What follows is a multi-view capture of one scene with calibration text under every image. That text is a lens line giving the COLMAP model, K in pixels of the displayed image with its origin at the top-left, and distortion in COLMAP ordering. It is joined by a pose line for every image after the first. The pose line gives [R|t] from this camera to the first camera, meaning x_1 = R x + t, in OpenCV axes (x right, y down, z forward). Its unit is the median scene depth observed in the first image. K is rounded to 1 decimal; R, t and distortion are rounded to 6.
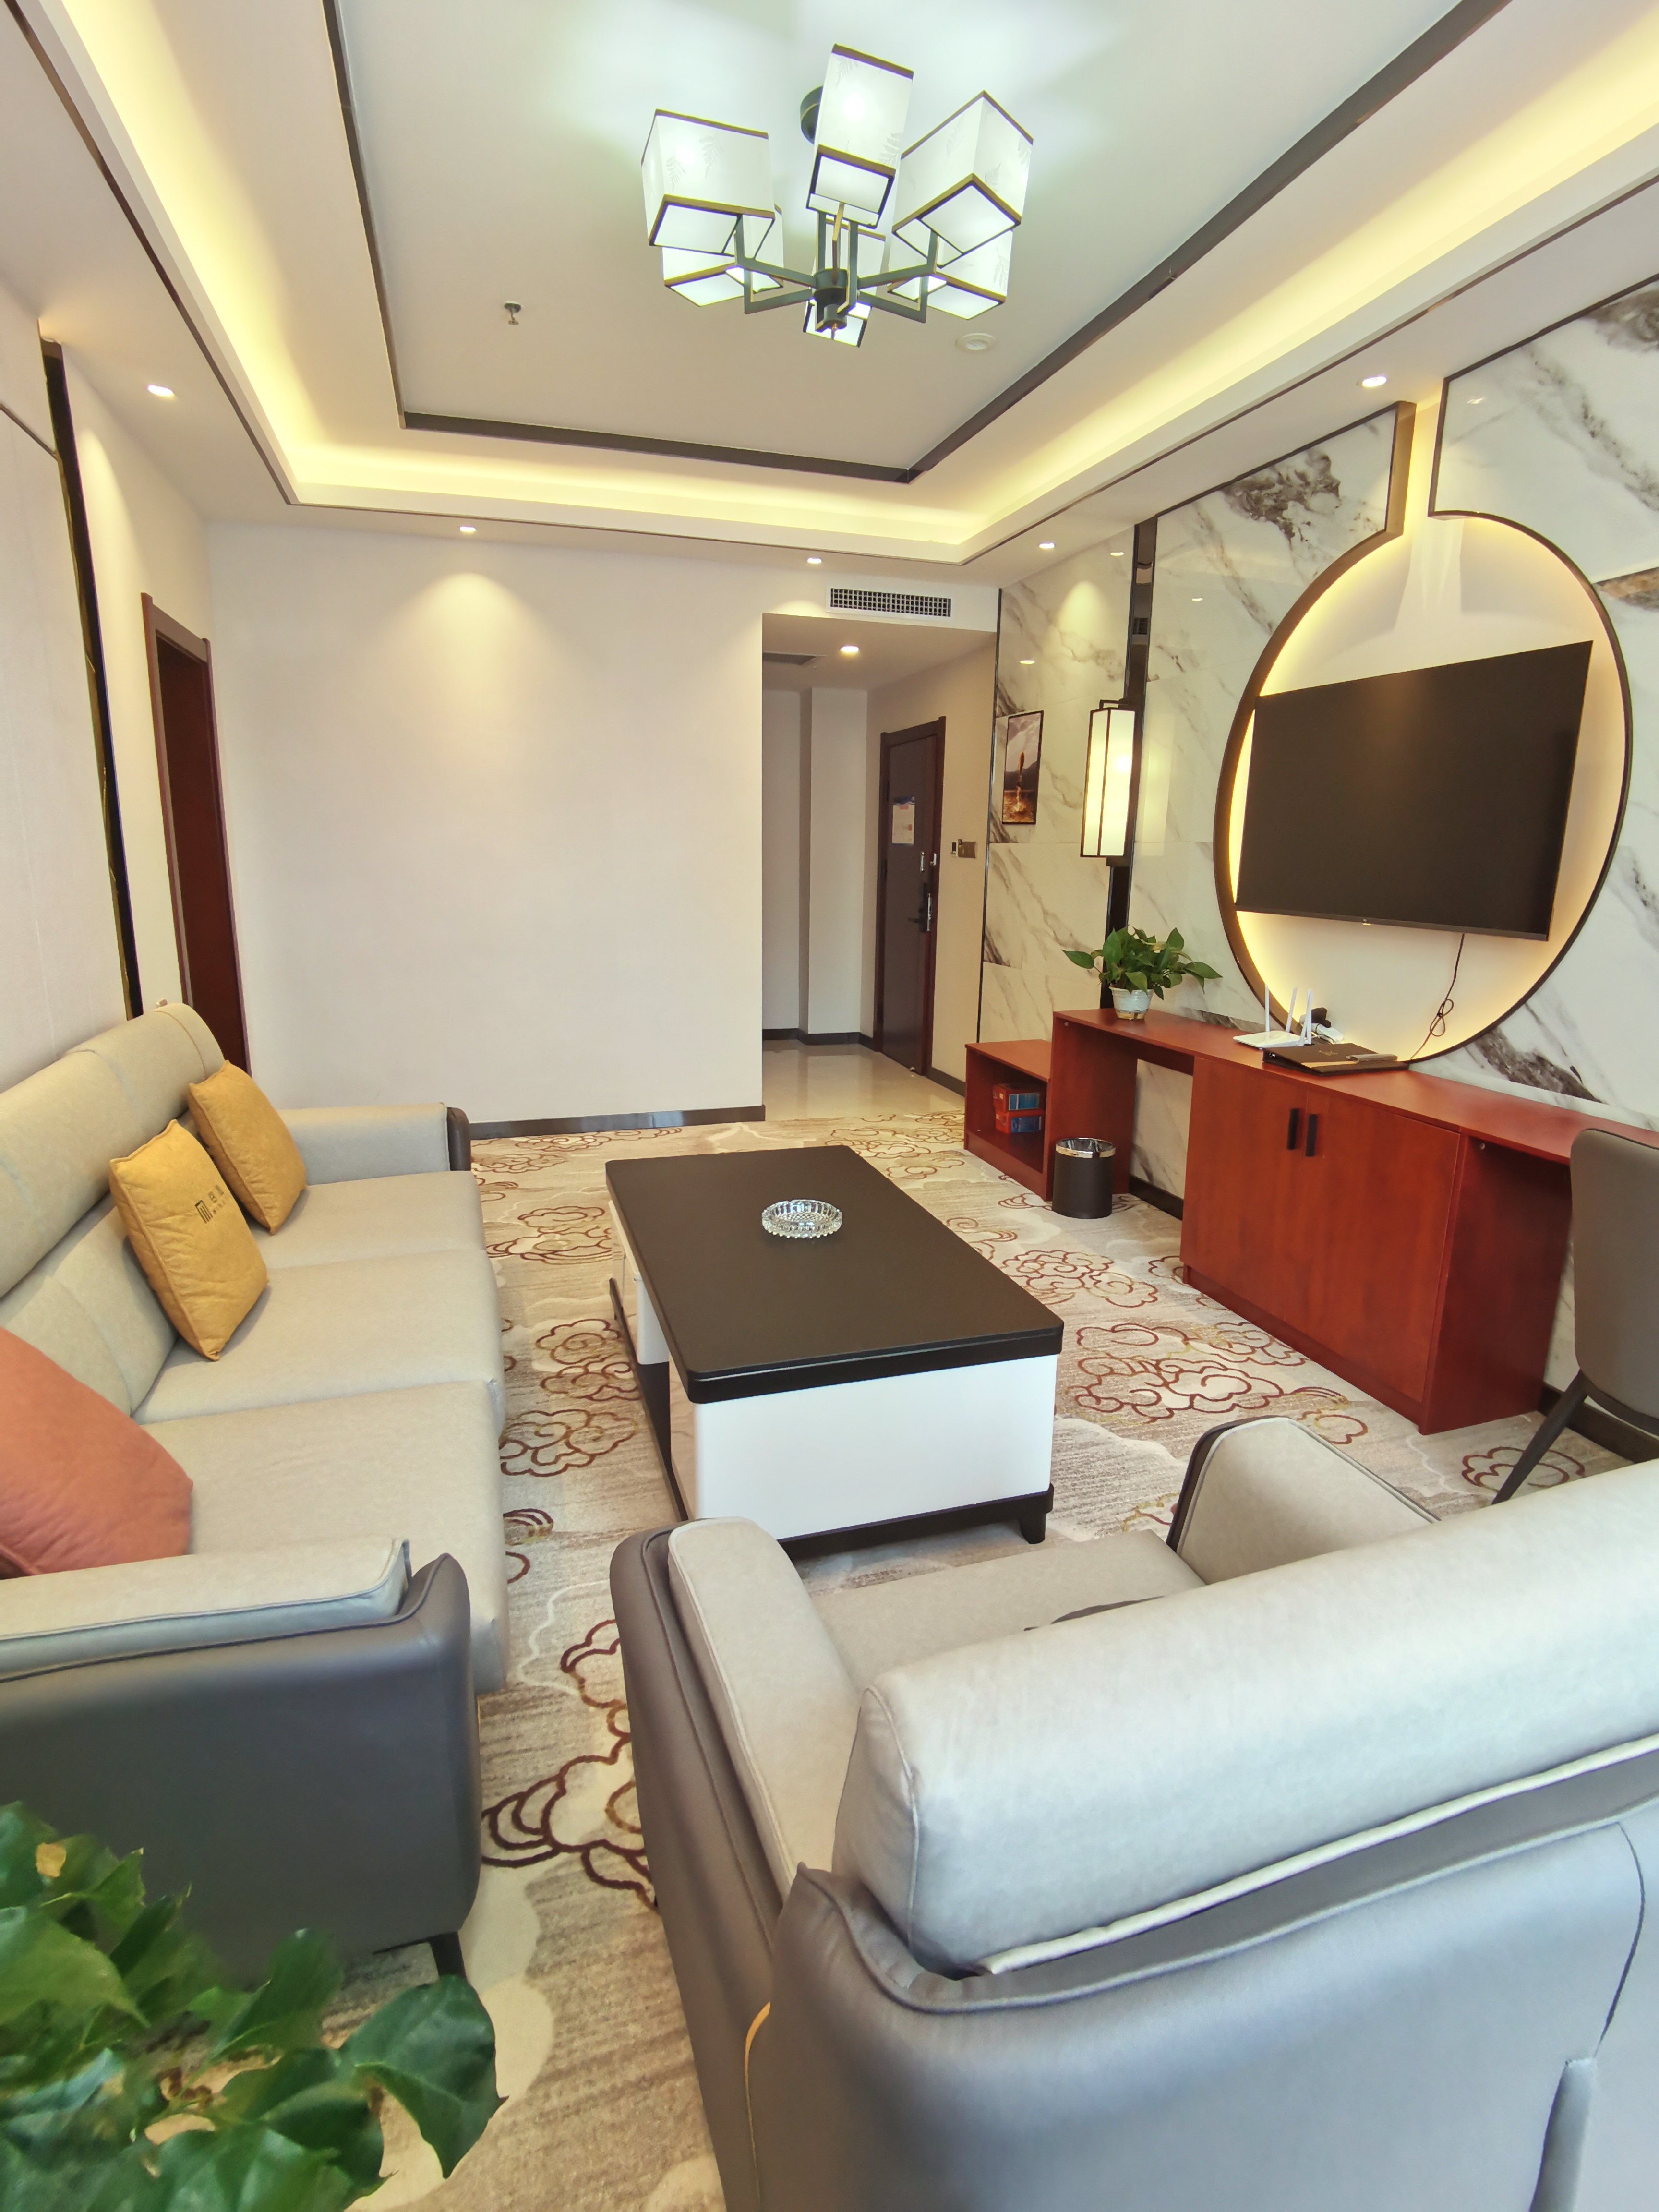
lens RADIAL K [[1095.8, 0, 832.0], [0, 1095.8, 1101.7], [0, 0, 1]] dist [-0.001312, -0.000188]
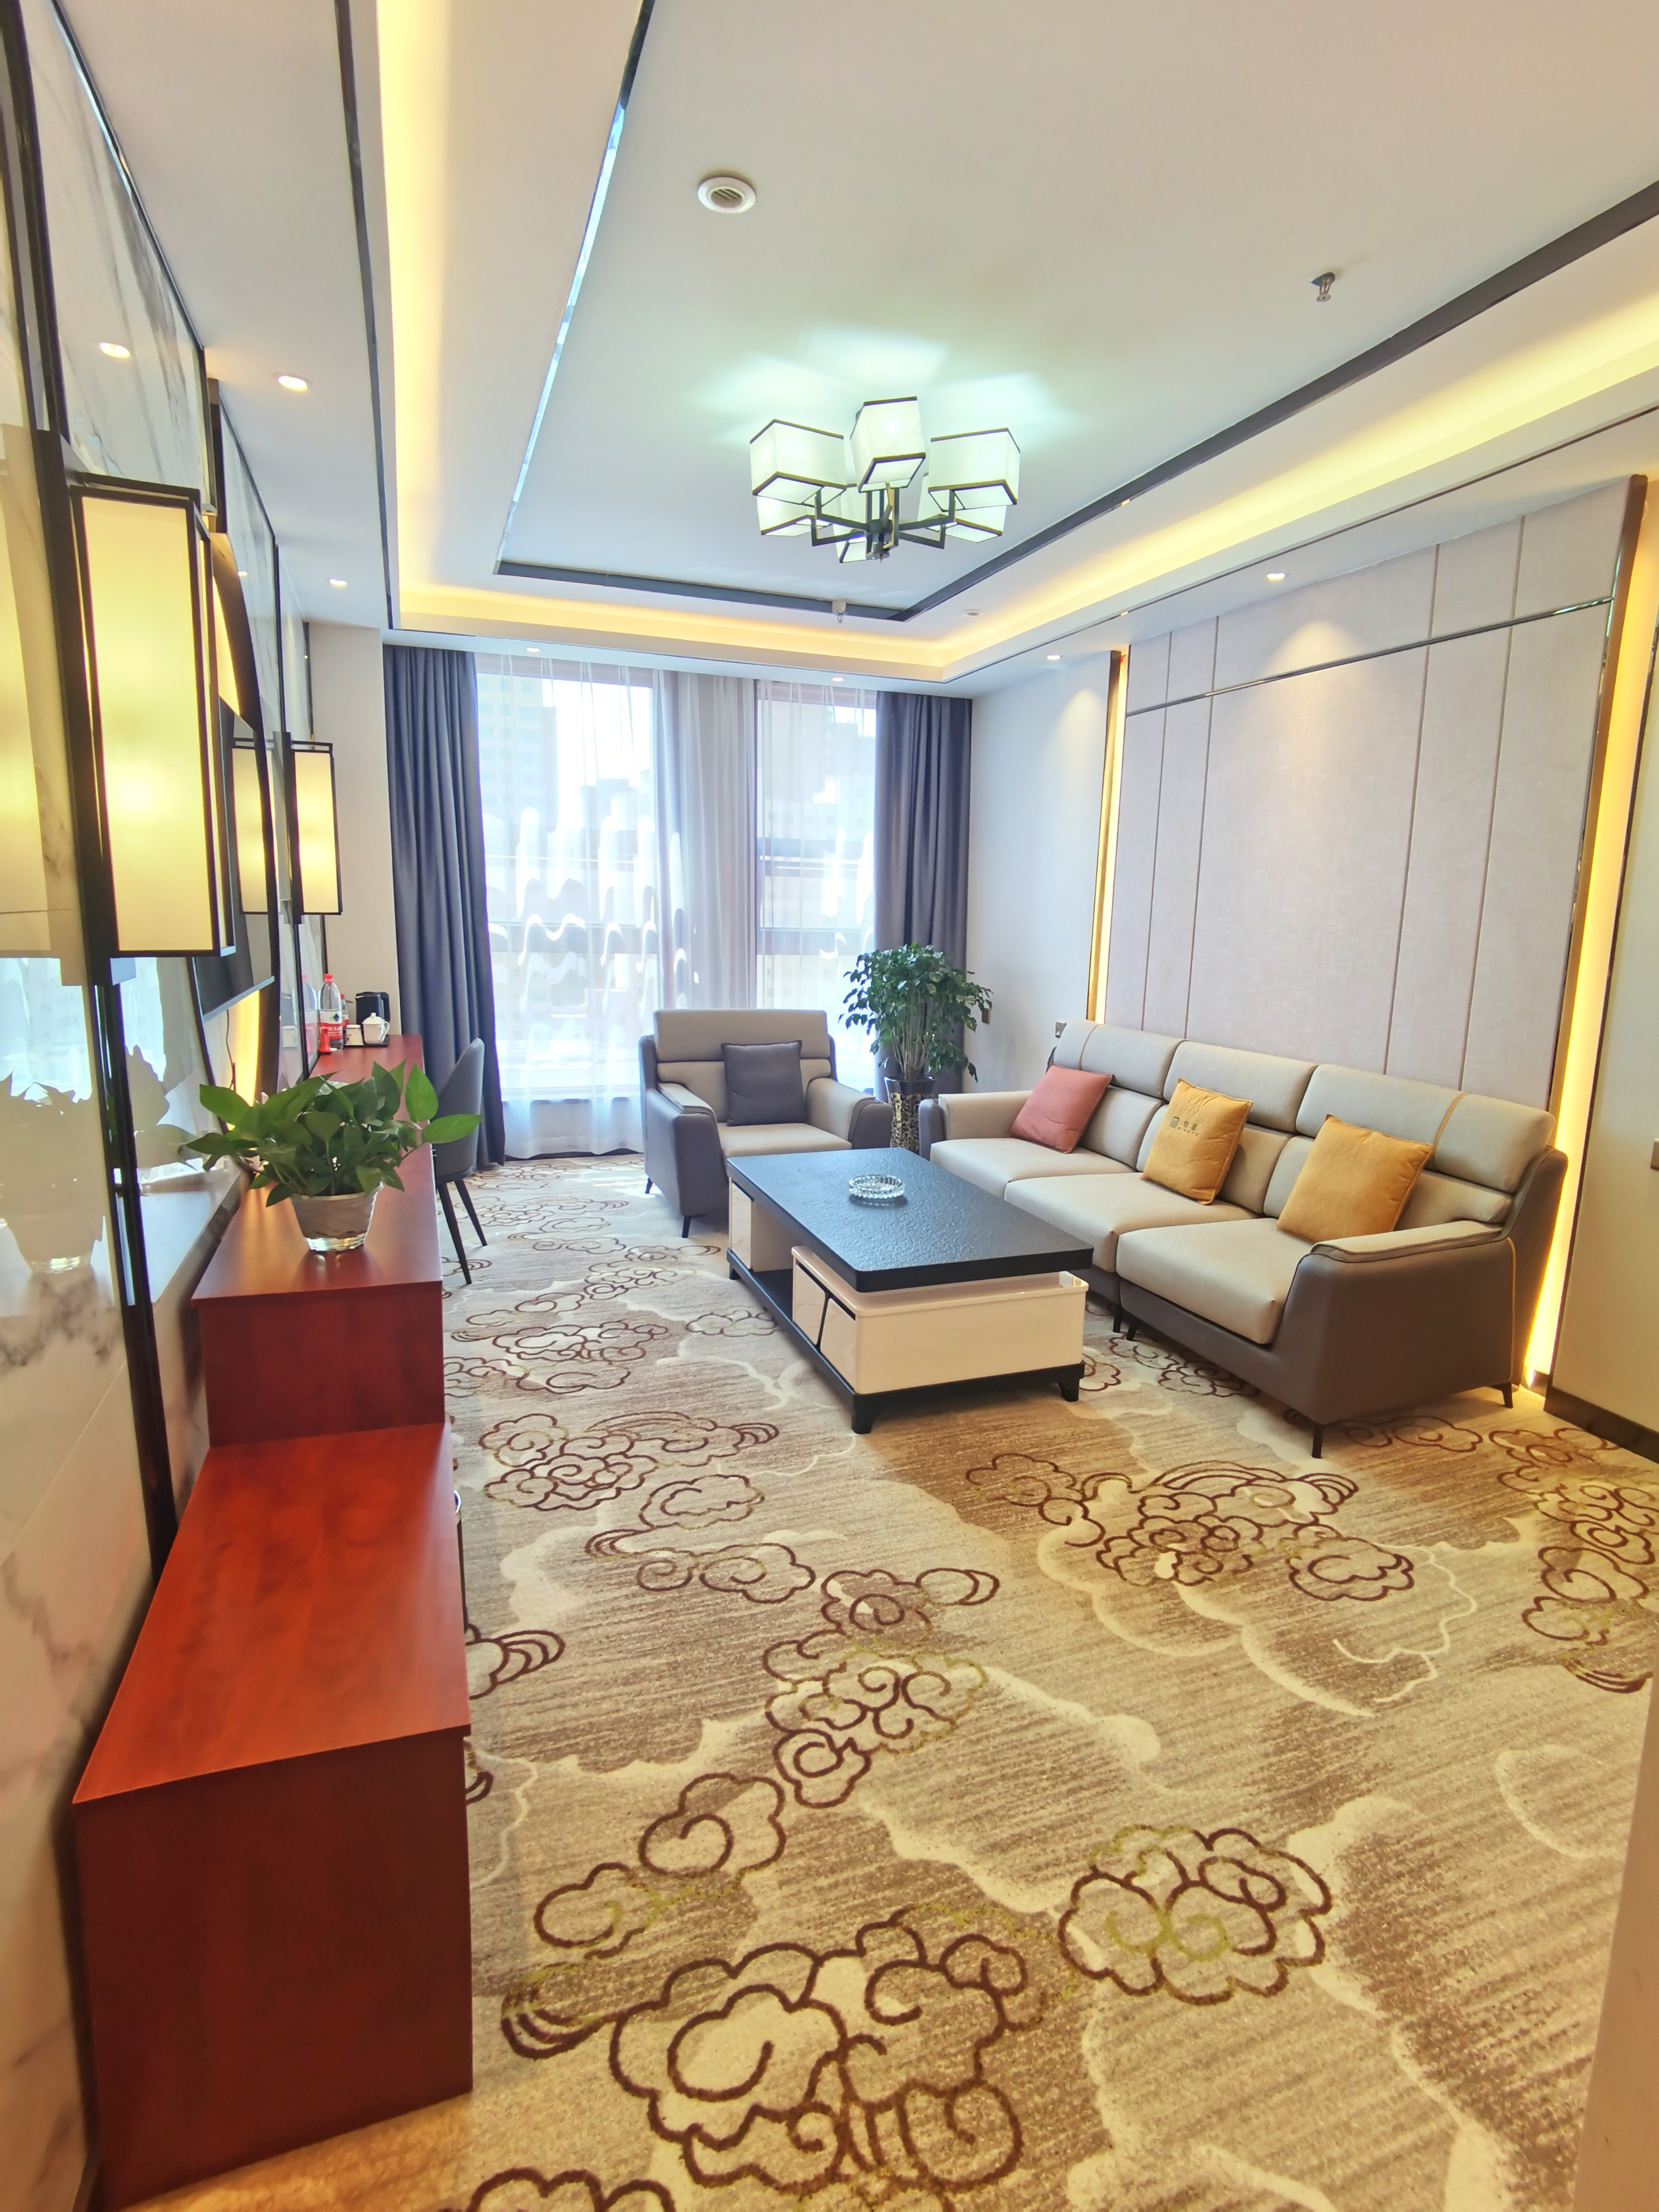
lens RADIAL K [[1095.8, 0, 831.3], [0, 1095.8, 1104.5], [0, 0, 1]] dist [-0.001312, -0.000188]
pose [[-0.998171, -0.028730, -0.053186, 0.076399], [-0.047332, 0.918738, 0.392021, -0.375777], [0.037601, 0.393821, -0.918418, 1.568576]]
